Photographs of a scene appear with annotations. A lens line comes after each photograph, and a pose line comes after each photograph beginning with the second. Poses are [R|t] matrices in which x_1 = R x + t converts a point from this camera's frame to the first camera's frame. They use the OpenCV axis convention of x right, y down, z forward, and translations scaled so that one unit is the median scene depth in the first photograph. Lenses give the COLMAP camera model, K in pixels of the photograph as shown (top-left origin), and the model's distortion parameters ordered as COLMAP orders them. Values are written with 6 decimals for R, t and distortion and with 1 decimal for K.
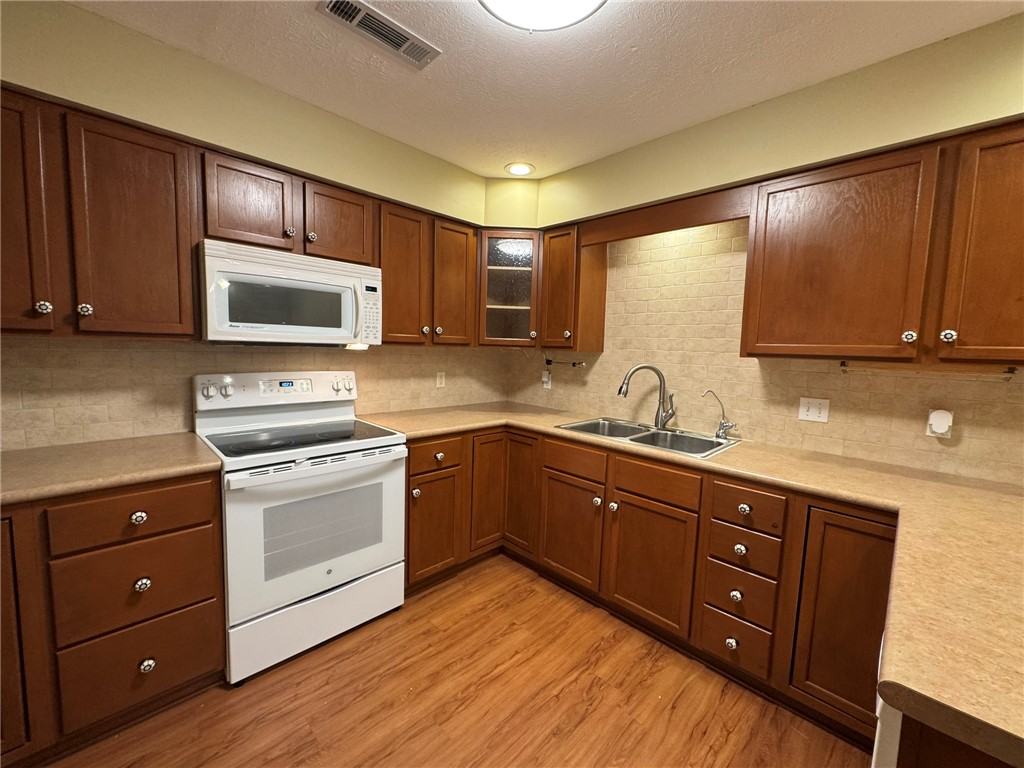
lens RADIAL K [[408.4, 0, 510.6], [0, 408.4, 383.1], [0, 0, 1]] dist [-0.001522, 0.000080]
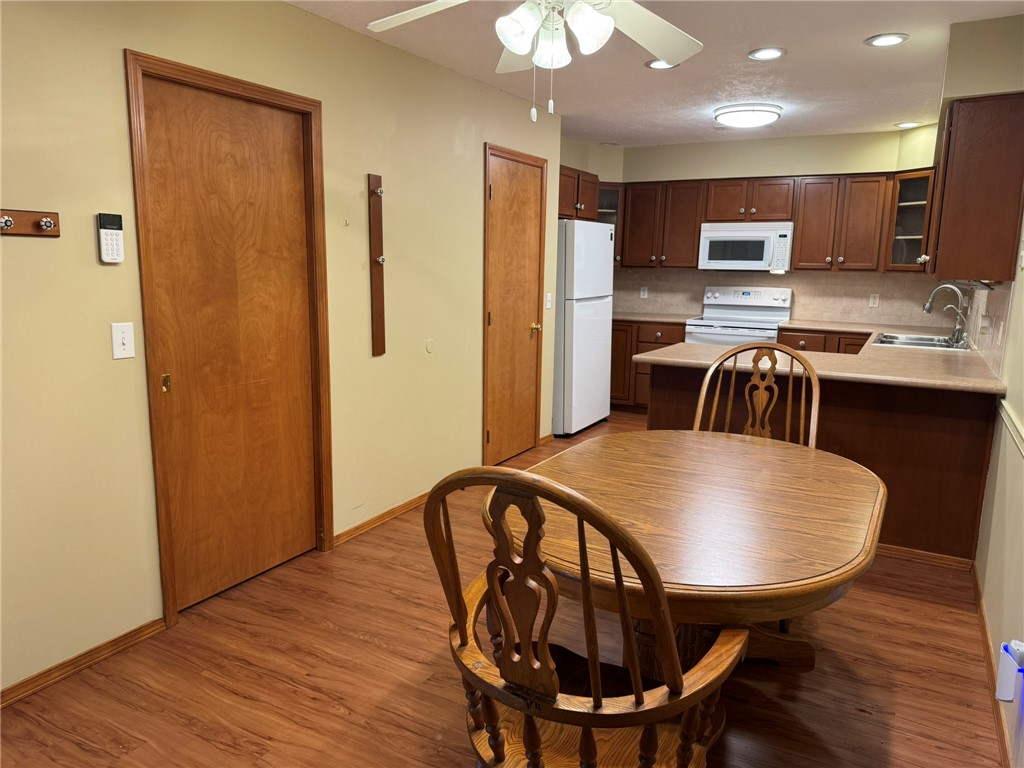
lens RADIAL K [[710.3, 0, 508.7], [0, 710.3, 386.0], [0, 0, 1]] dist [0.084015, -0.174132]
pose [[0.268785, 0.140005, -0.952971, 2.237349], [-0.092864, 0.988537, 0.119038, 0.126706], [0.958713, 0.056502, 0.278705, -0.839647]]
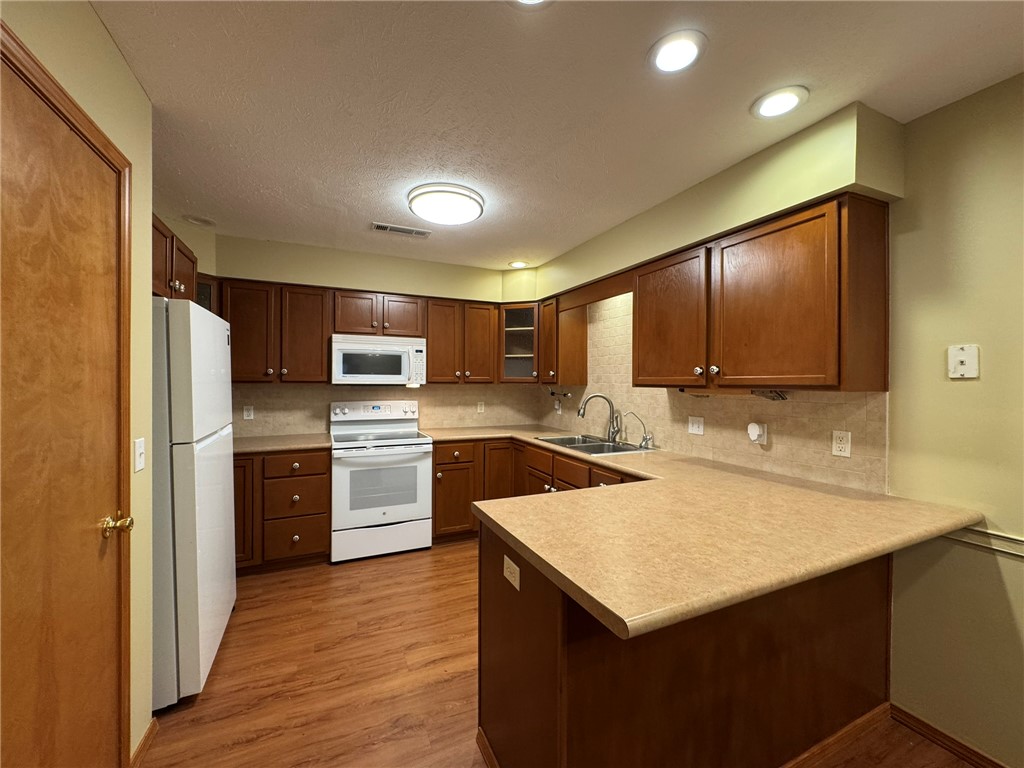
lens RADIAL K [[408.4, 0, 510.6], [0, 408.4, 383.1], [0, 0, 1]] dist [-0.001522, 0.000080]
pose [[0.937385, -0.023393, -0.347509, 0.609630], [-0.008106, 0.996006, -0.088913, 0.048488], [0.348201, 0.086162, 0.933452, -0.441854]]
